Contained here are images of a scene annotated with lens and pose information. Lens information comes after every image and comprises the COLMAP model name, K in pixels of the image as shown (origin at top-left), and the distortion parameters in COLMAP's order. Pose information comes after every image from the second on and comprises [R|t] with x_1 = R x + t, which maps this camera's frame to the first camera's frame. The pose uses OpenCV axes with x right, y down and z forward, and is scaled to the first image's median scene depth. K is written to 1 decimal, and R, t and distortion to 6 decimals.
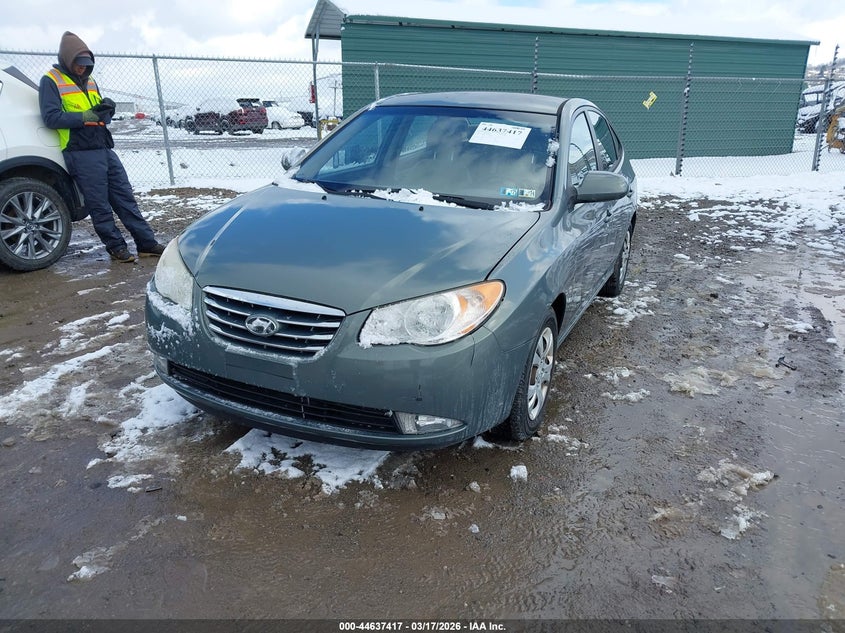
lens RADIAL K [[708.5, 0, 420.7], [0, 708.5, 314.6], [0, 0, 1]] dist [0.031712, -0.007825]
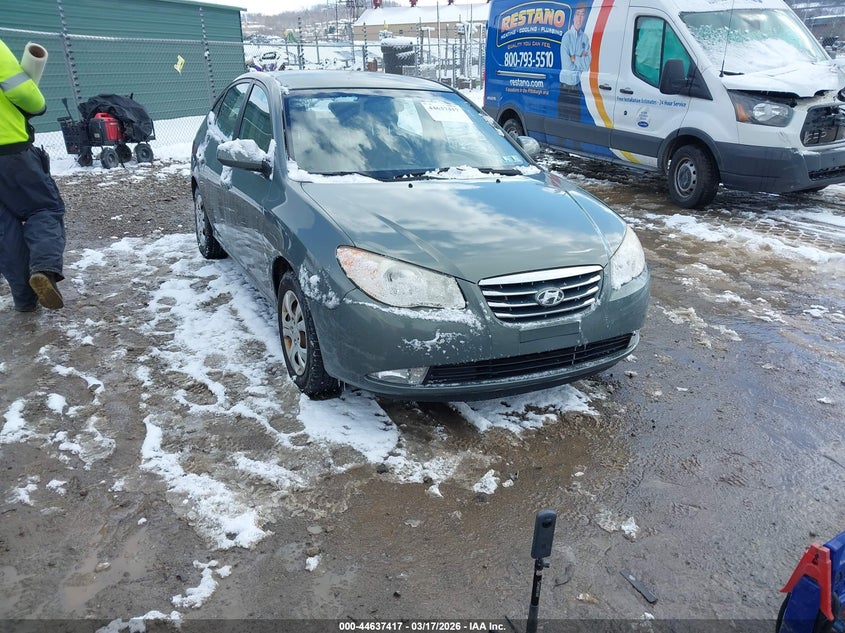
lens RADIAL K [[708.5, 0, 420.5], [0, 708.5, 315.6], [0, 0, 1]] dist [0.031712, -0.007825]
pose [[0.628345, -0.276245, 0.727236, -1.128256], [0.231039, 0.958915, 0.164627, -0.181261], [-0.742835, 0.064578, 0.666353, 0.379861]]
